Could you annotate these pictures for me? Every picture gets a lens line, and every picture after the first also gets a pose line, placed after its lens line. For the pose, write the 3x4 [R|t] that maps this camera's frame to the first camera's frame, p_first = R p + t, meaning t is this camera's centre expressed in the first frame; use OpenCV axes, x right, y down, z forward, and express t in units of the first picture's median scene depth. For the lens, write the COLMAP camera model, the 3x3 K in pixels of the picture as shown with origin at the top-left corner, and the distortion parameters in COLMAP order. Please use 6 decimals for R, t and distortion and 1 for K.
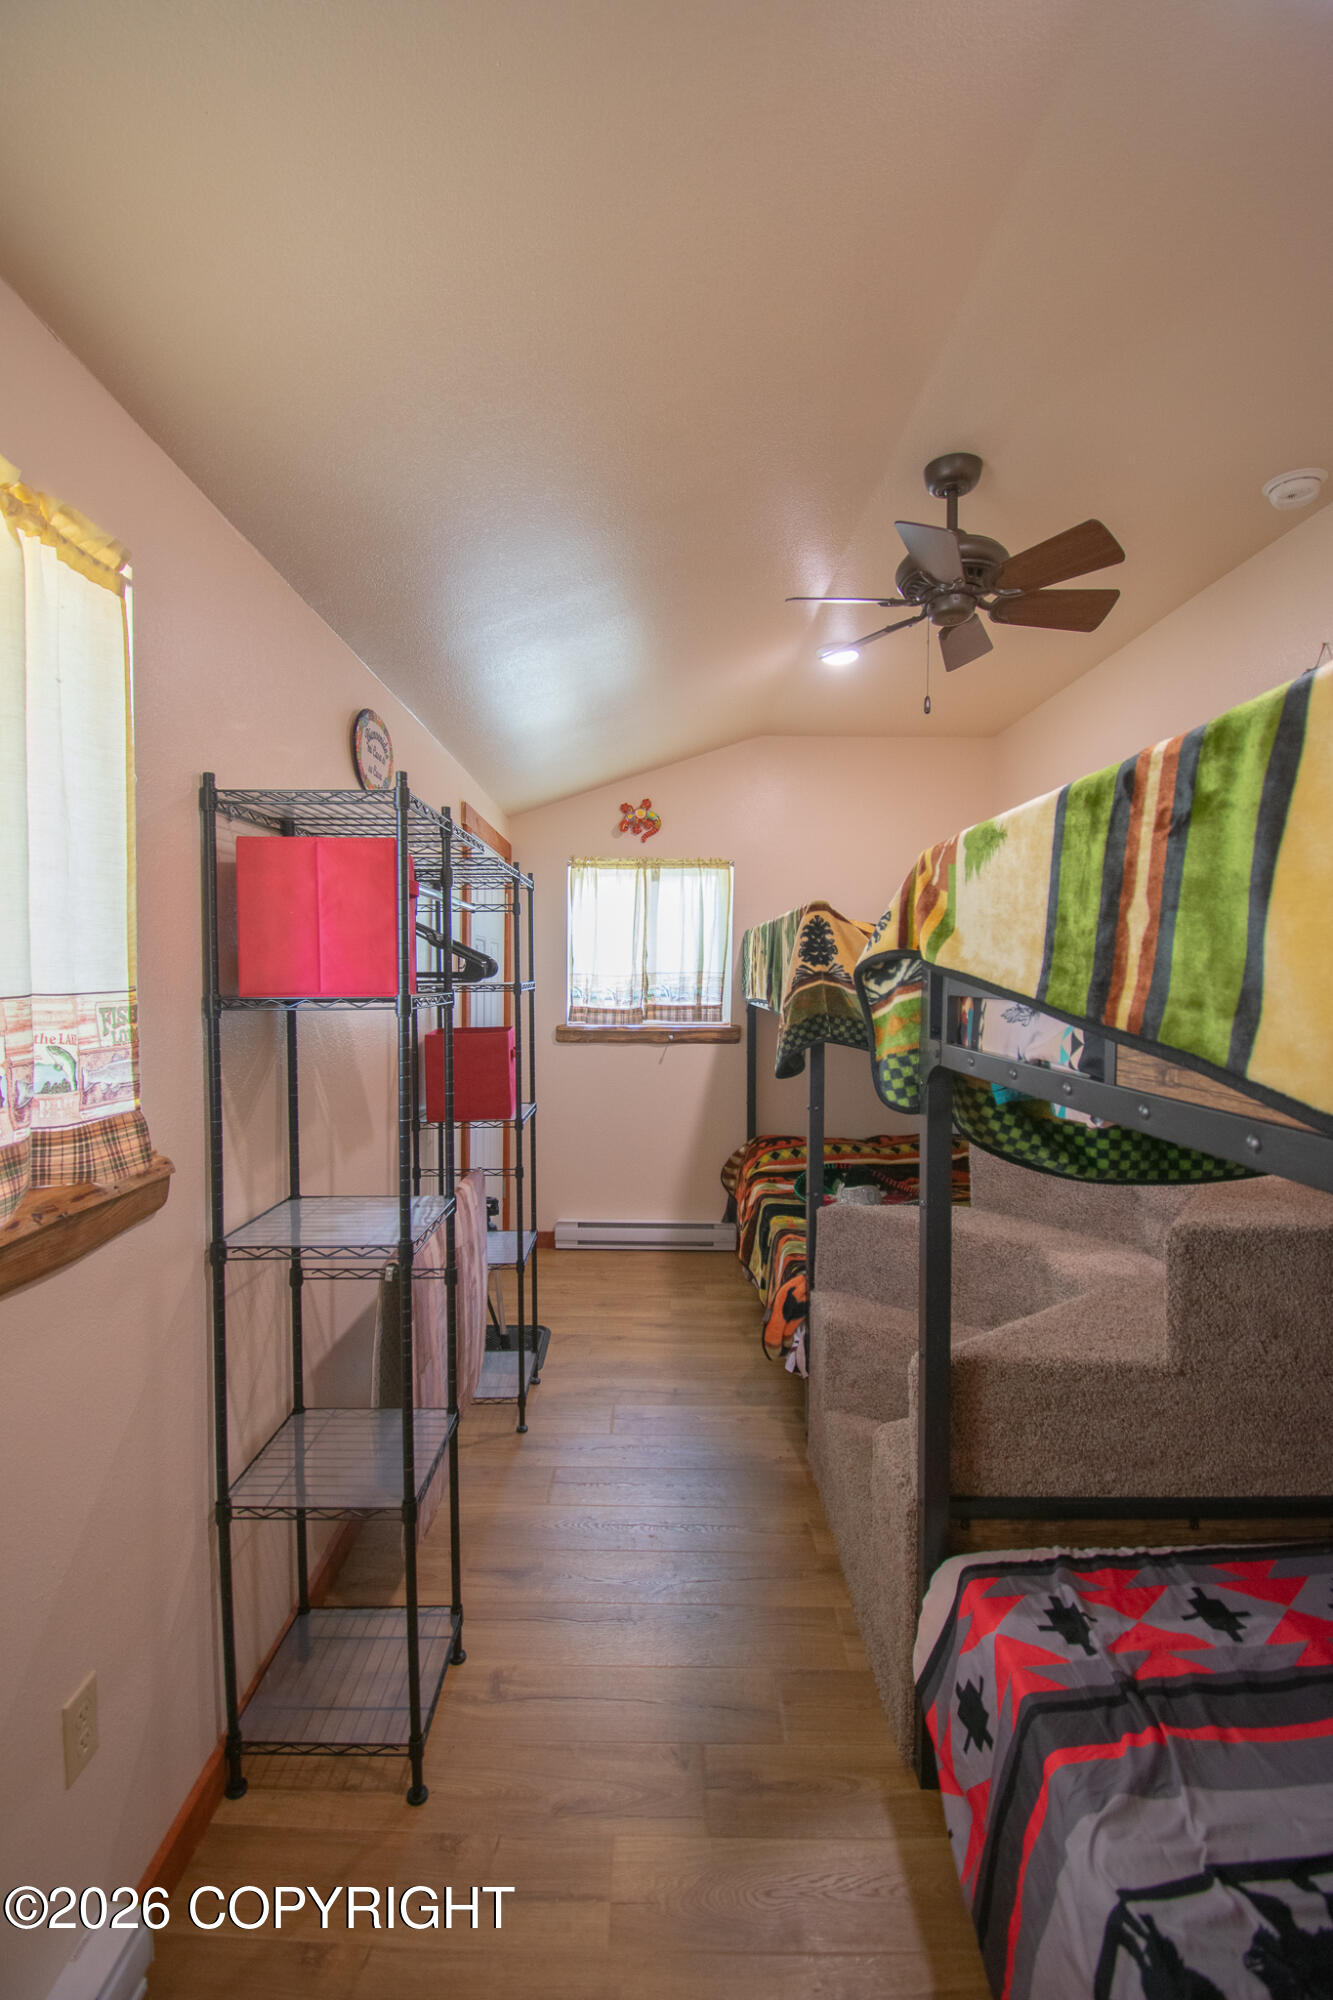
lens RADIAL K [[911.4, 0, 652.9], [0, 911.4, 1003.5], [0, 0, 1]] dist [0.013399, -0.022415]
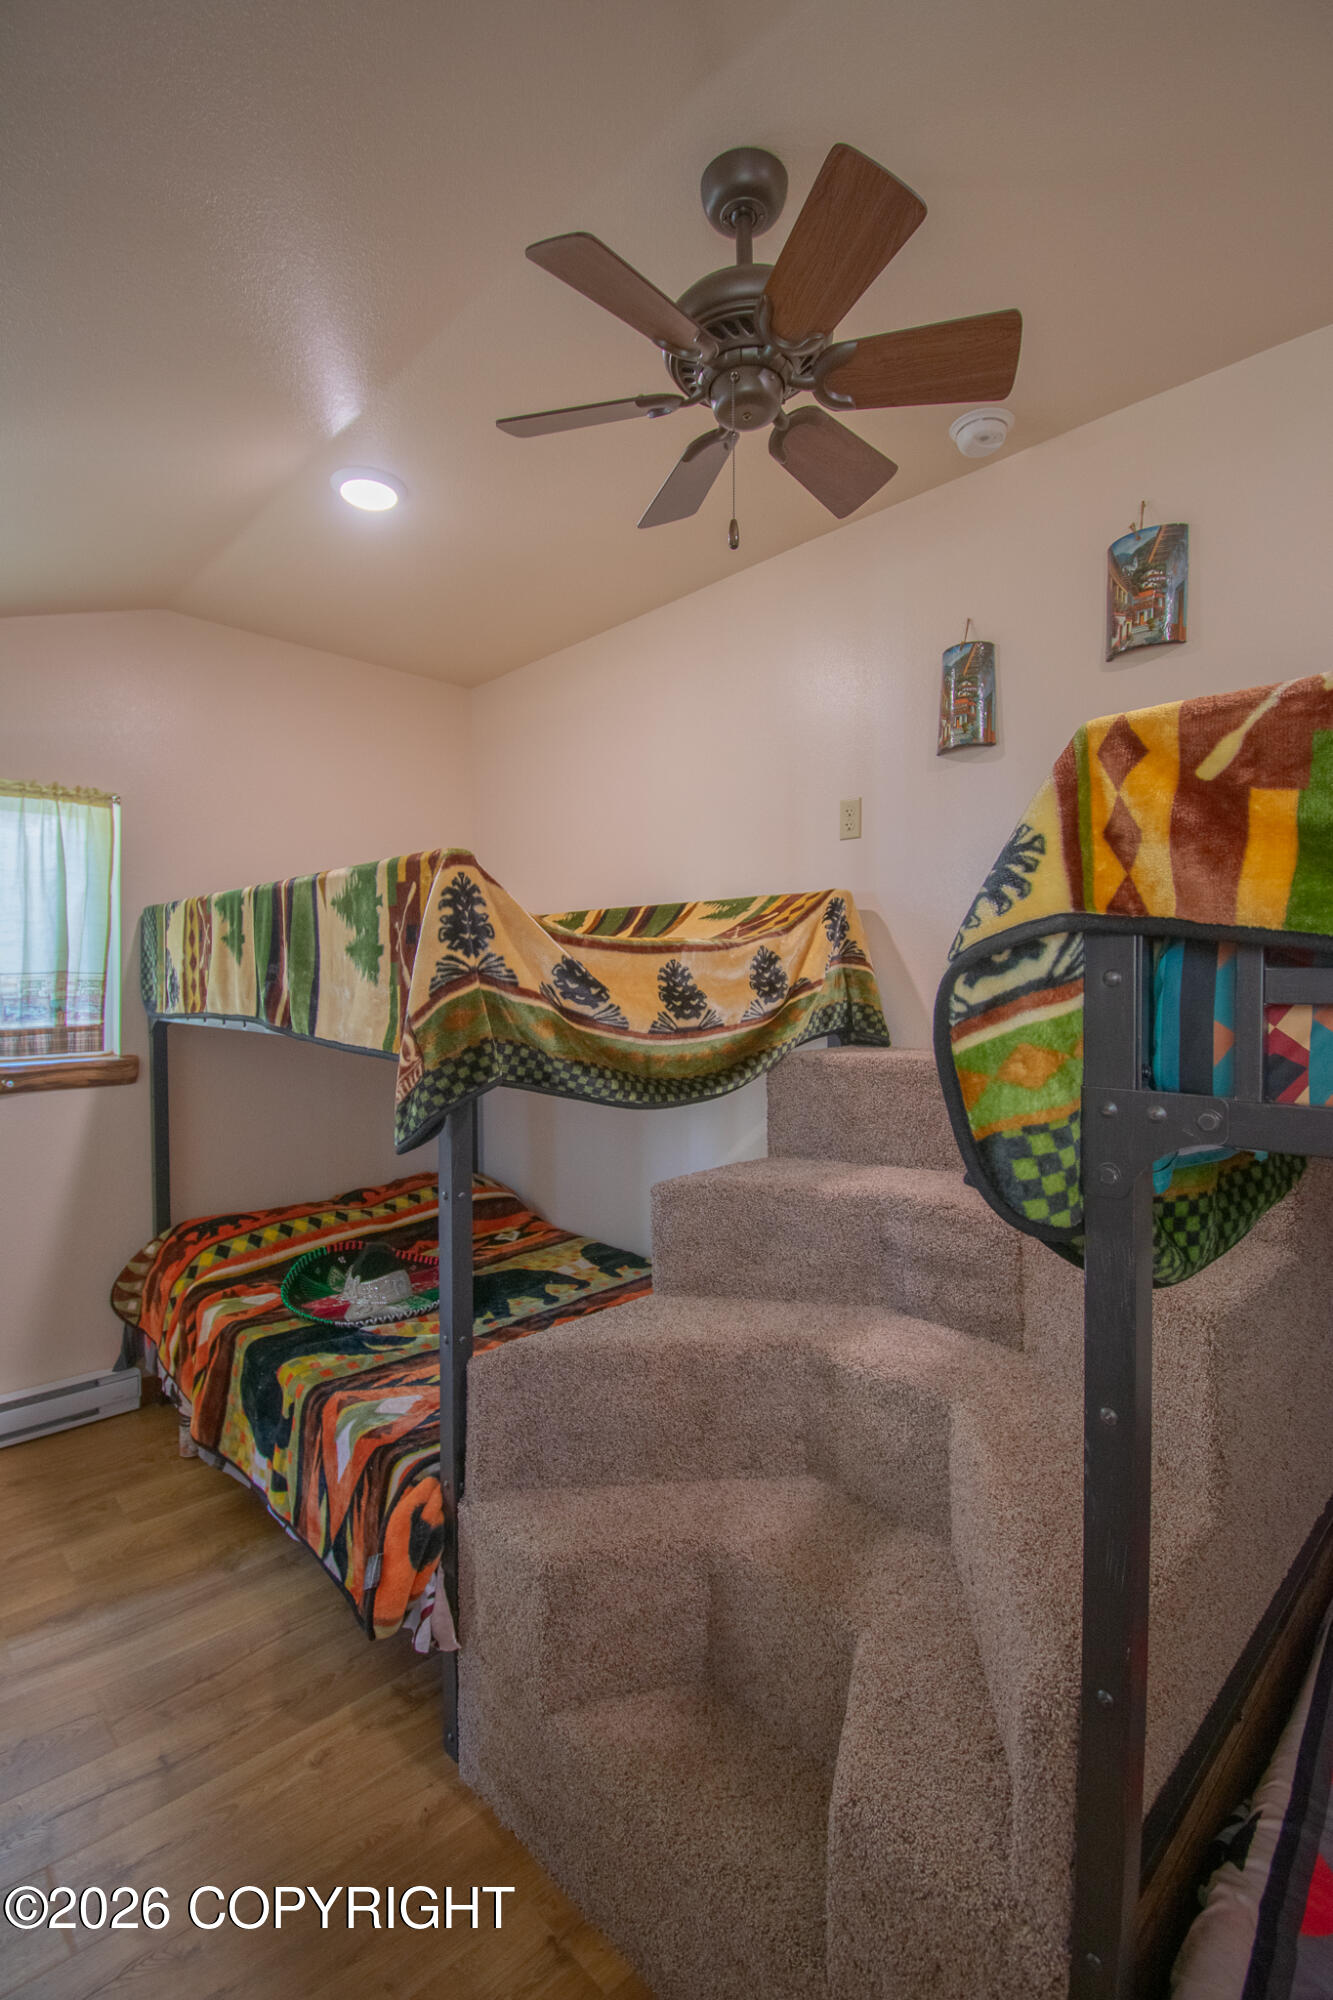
lens RADIAL K [[911.4, 0, 677.7], [0, 911.4, 993.3], [0, 0, 1]] dist [0.013399, -0.022415]
pose [[0.715903, -0.023973, 0.697788, -0.126293], [0.031921, 0.999489, 0.001589, -0.013239], [-0.697470, 0.021137, 0.716302, 0.446471]]
